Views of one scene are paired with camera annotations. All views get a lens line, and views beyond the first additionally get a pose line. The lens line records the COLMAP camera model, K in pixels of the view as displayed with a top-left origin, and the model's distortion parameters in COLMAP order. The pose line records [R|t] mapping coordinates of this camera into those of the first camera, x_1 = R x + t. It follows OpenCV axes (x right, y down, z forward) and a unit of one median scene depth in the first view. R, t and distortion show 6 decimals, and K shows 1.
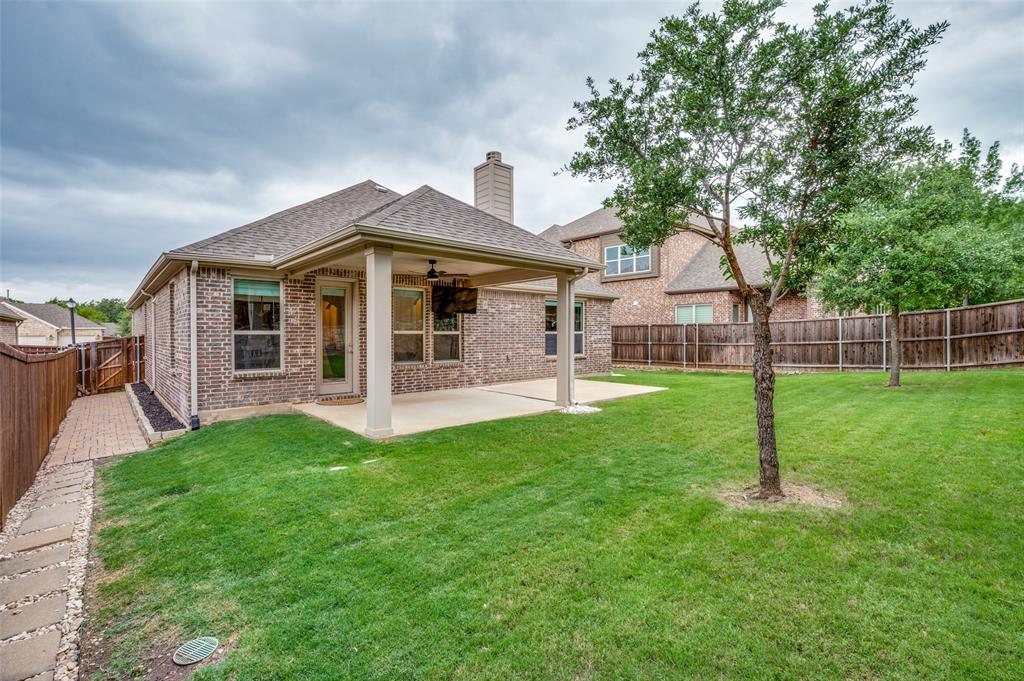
lens RADIAL K [[458.0, 0, 512.0], [0, 458.0, 340.5], [0, 0, 1]] dist [-0.000273, -0.000630]
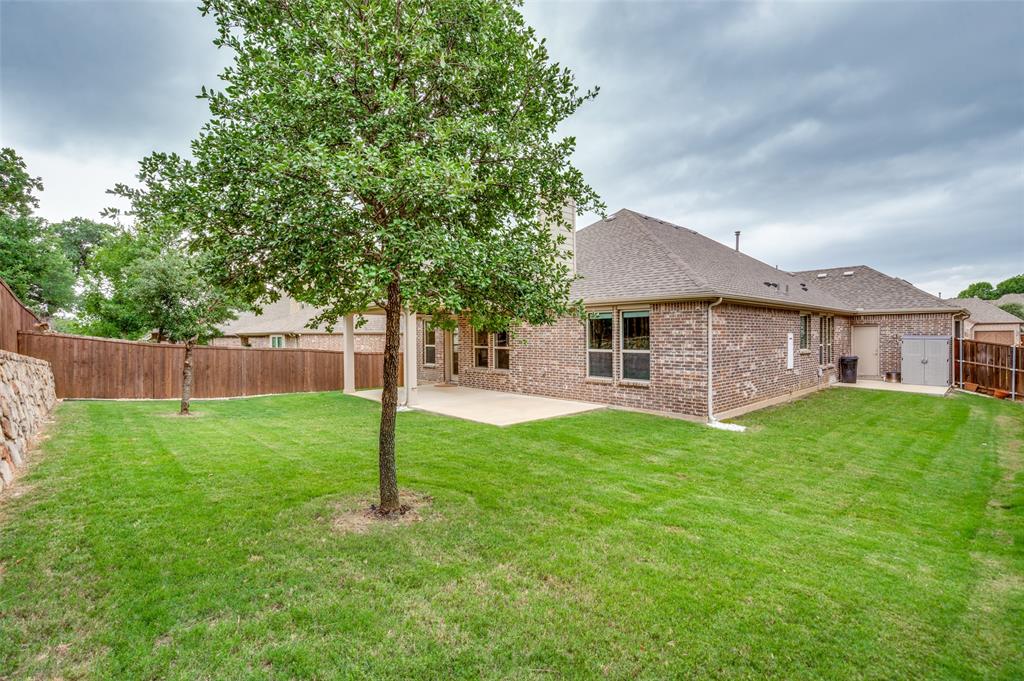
lens RADIAL K [[458.0, 0, 512.0], [0, 458.0, 340.5], [0, 0, 1]] dist [-0.000273, -0.000630]
pose [[0.024565, -0.013711, -0.999604, 1.023923], [-0.042835, 0.998973, -0.014755, -0.017550], [0.998780, 0.043180, 0.023952, 0.886739]]
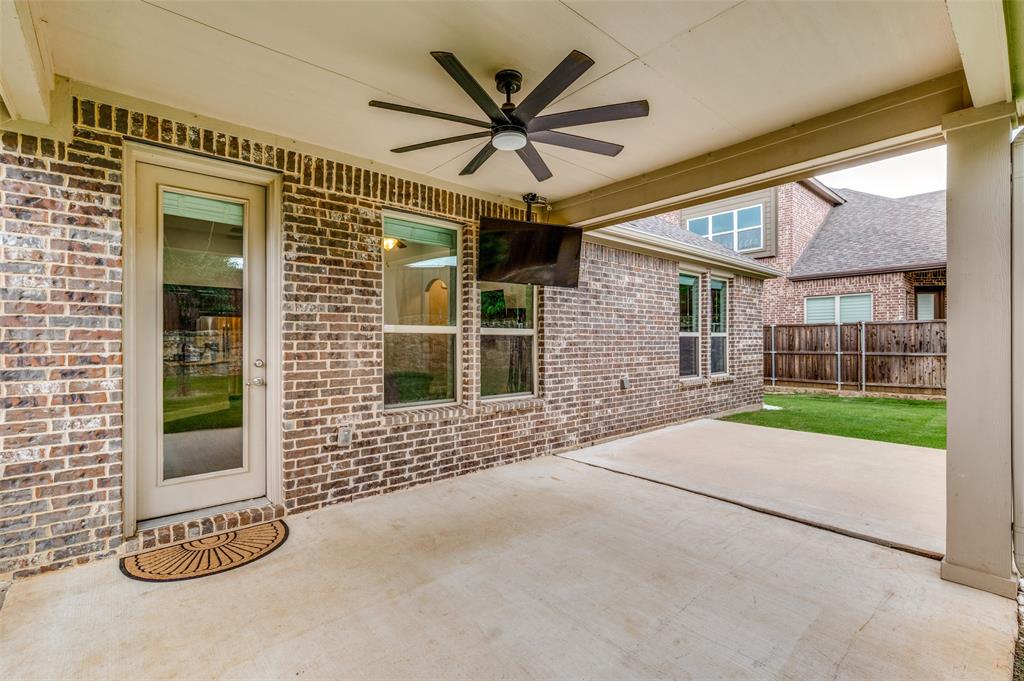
lens RADIAL K [[458.0, 0, 512.0], [0, 458.0, 340.5], [0, 0, 1]] dist [-0.000273, -0.000630]
pose [[0.999953, -0.001654, -0.009520, -0.120208], [0.001490, 0.999851, -0.017195, -0.001003], [0.009547, 0.017180, 0.999807, 0.505360]]
